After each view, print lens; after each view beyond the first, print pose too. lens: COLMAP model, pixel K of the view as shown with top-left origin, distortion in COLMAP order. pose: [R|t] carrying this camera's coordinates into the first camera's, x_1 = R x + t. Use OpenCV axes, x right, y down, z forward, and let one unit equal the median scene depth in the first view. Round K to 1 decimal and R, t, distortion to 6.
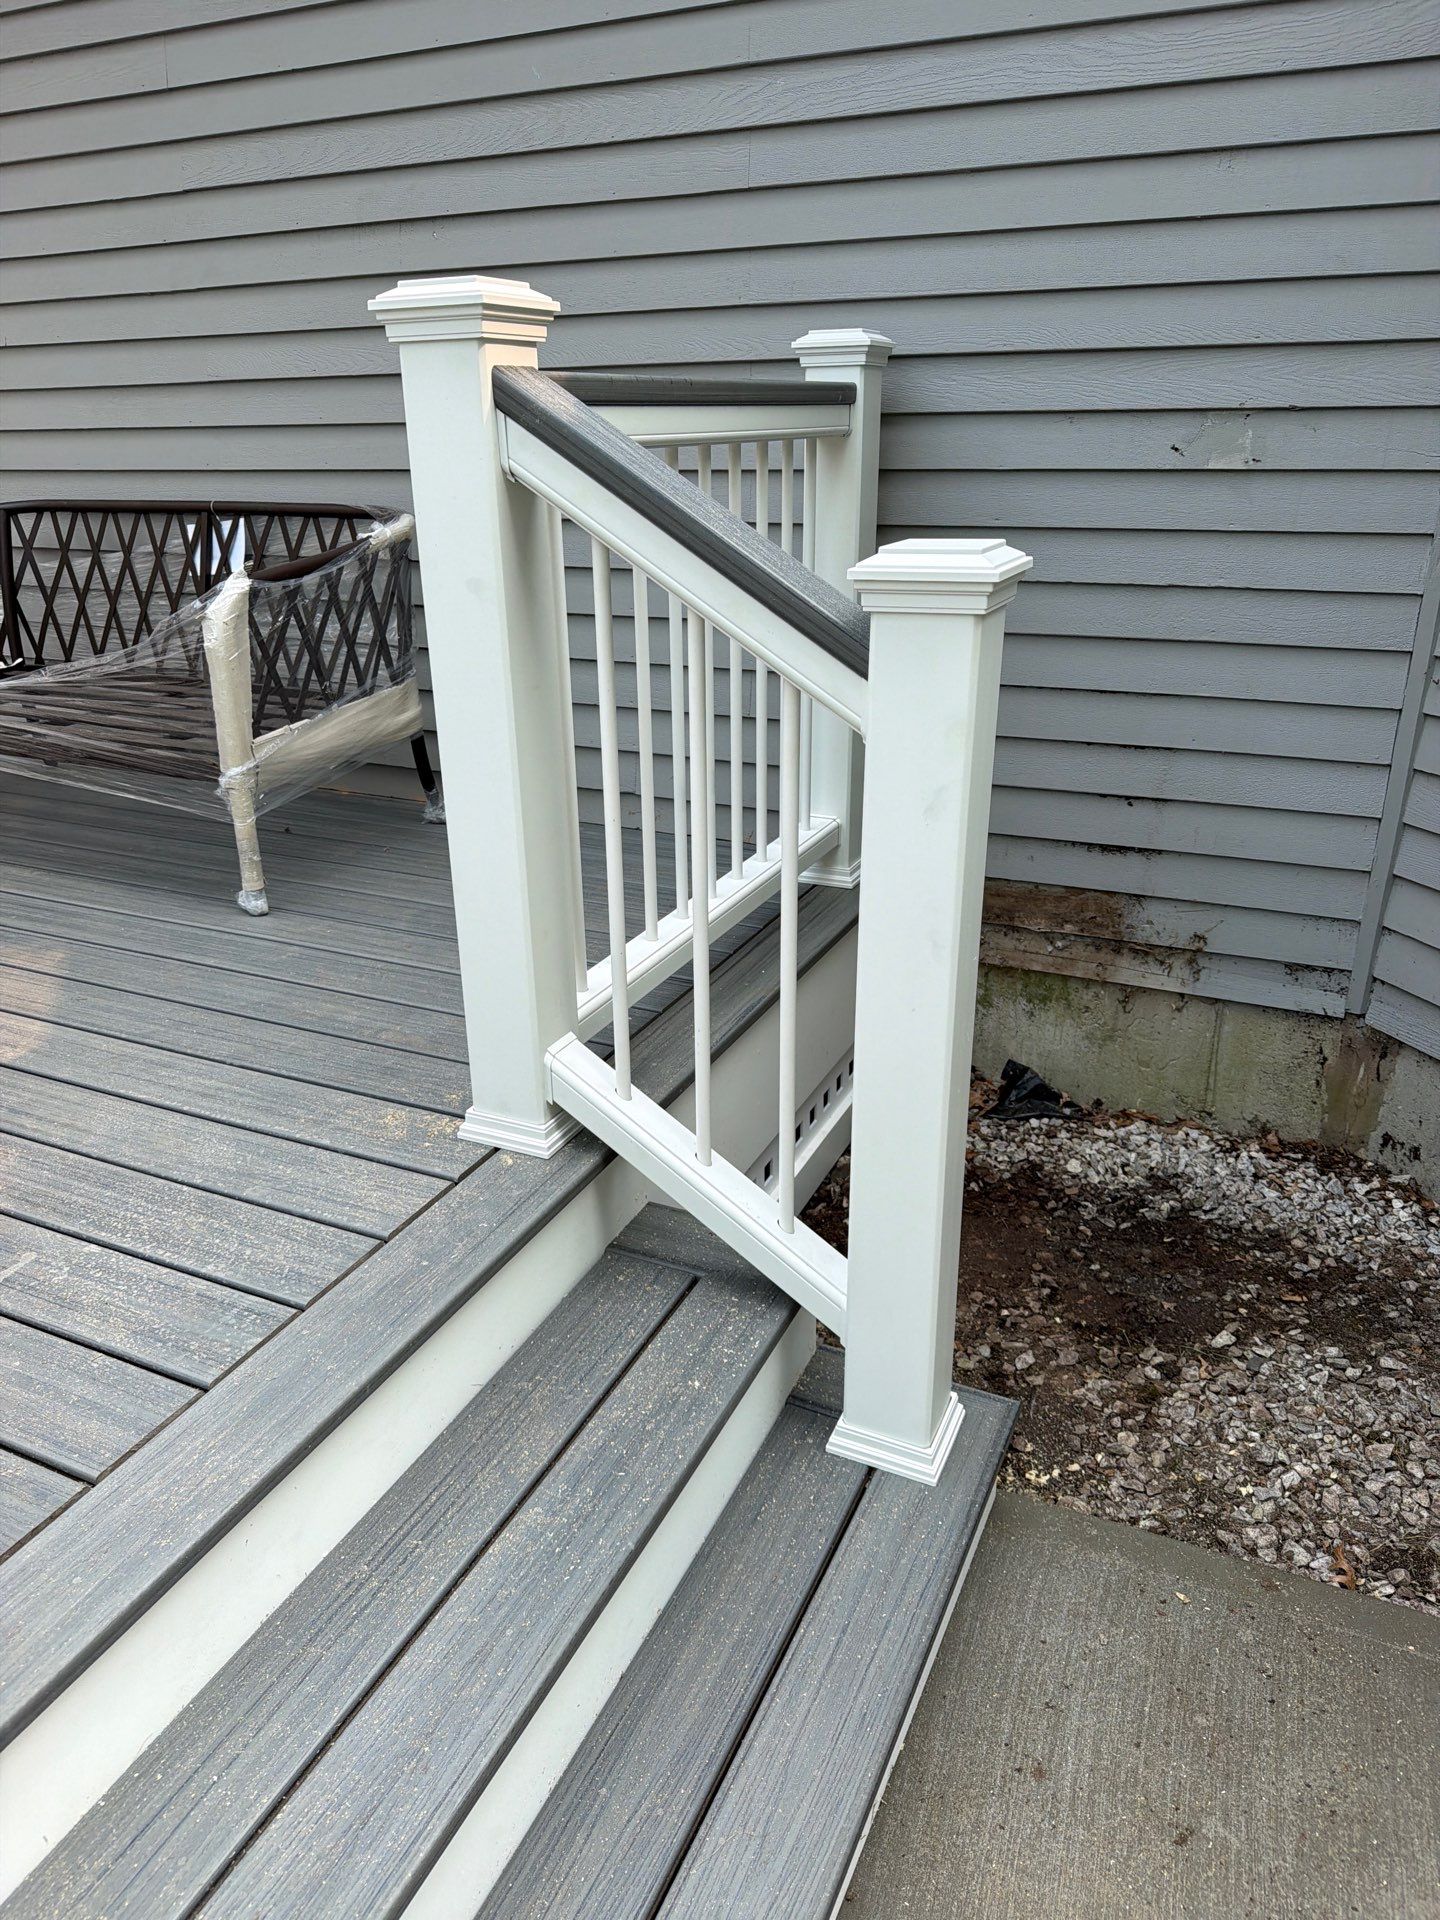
lens RADIAL K [[1343.4, 0, 714.8], [0, 1343.4, 969.8], [0, 0, 1]] dist [0.036571, -0.057842]
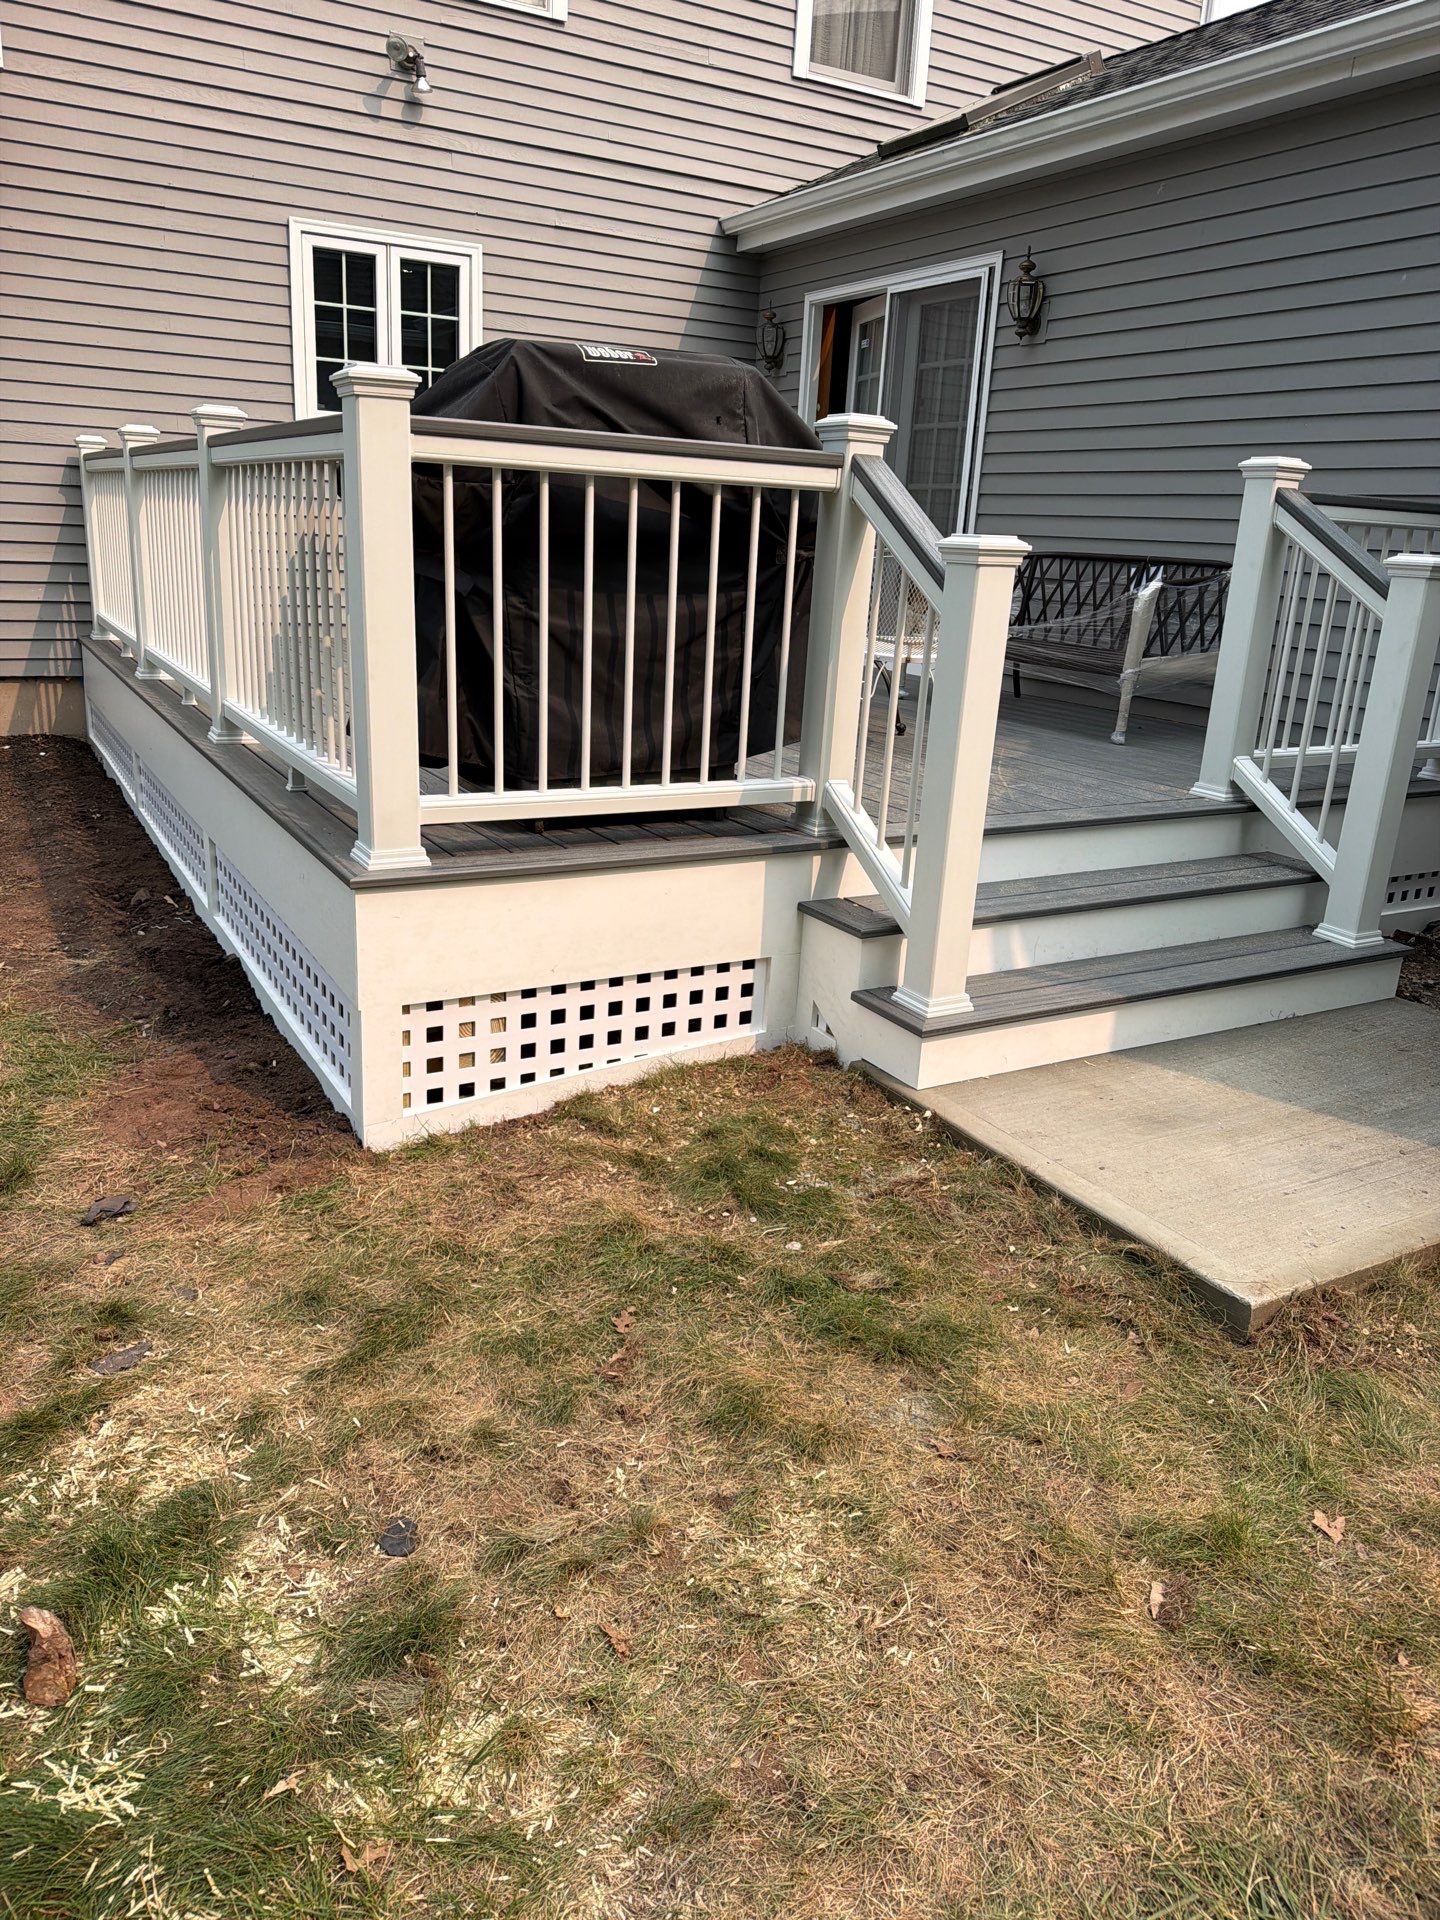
lens RADIAL K [[1343.4, 0, 714.8], [0, 1343.4, 969.8], [0, 0, 1]] dist [0.036571, -0.057842]
pose [[0.812465, 0.234698, -0.533683, 0.345660], [-0.277092, 0.960843, 0.000713, 0.470230], [0.512953, 0.147300, 0.845684, -1.025594]]
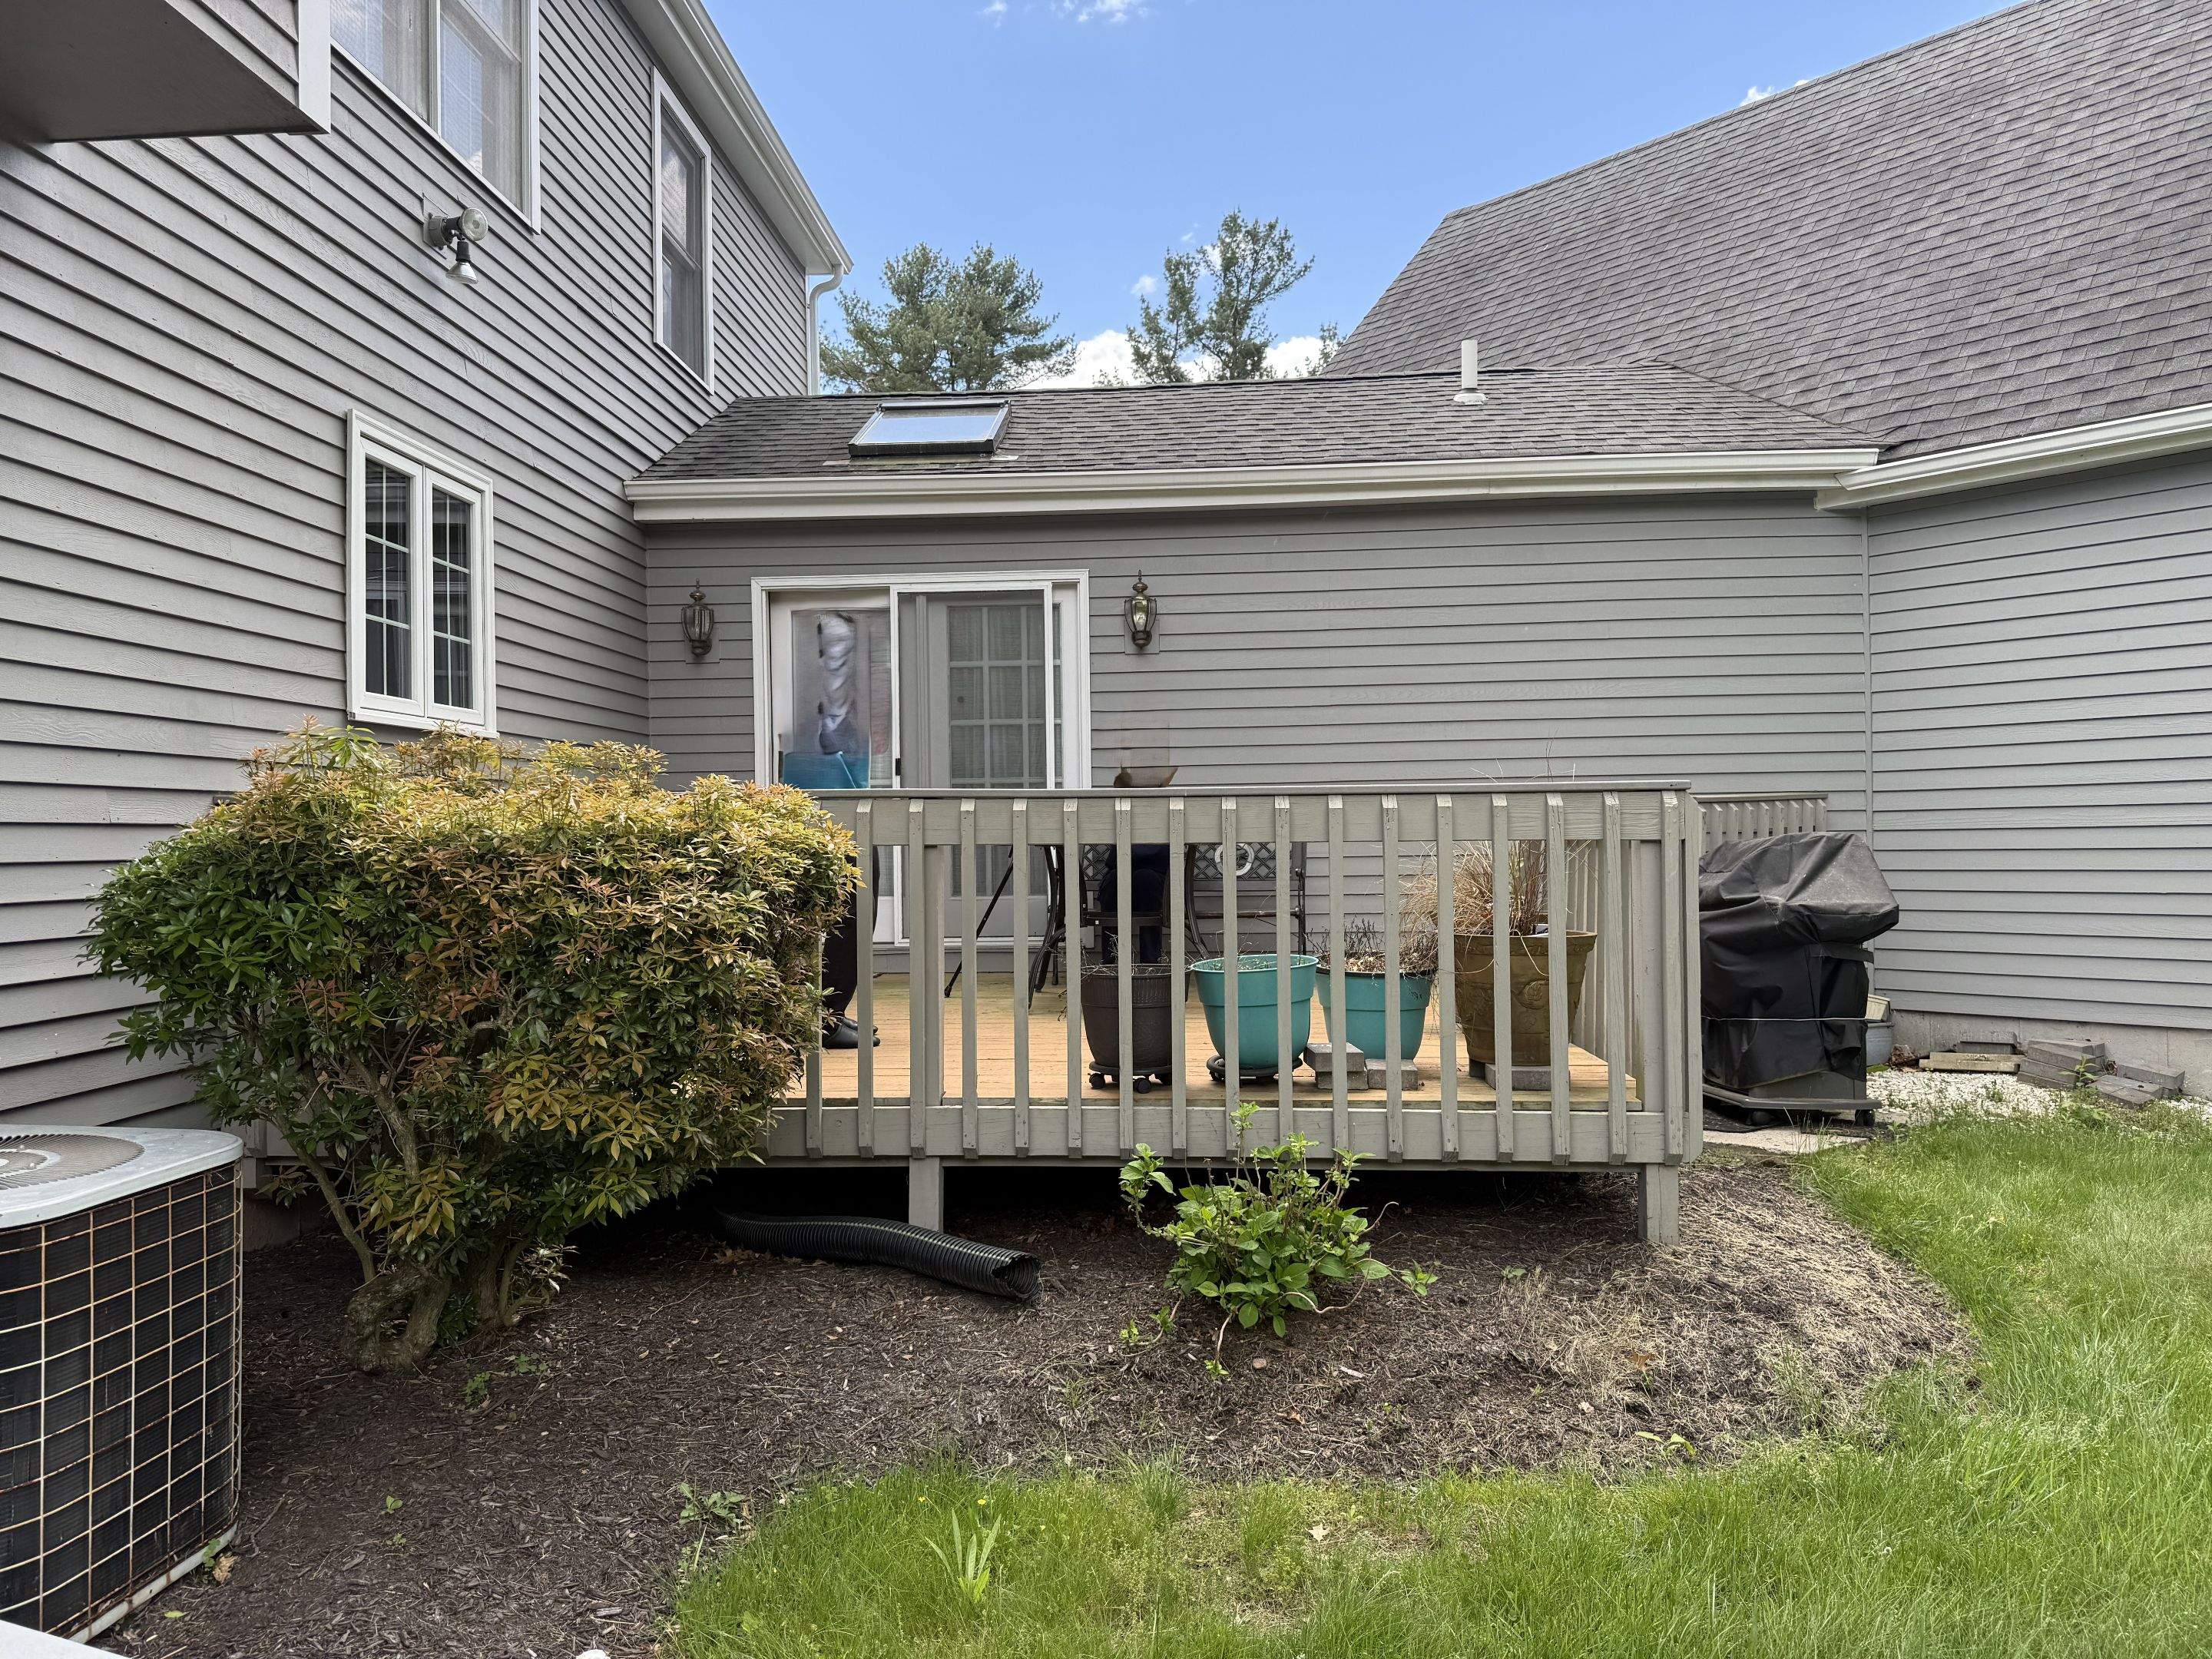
lens RADIAL K [[1547.7, 0, 1106.0], [0, 1547.7, 829.5], [0, 0, 1]] dist [0.036571, -0.057842]
pose [[0.919469, 0.001345, 0.393160, -2.124201], [0.150633, 0.922484, -0.355434, 0.590807], [-0.363162, 0.386034, 0.847993, -1.208080]]
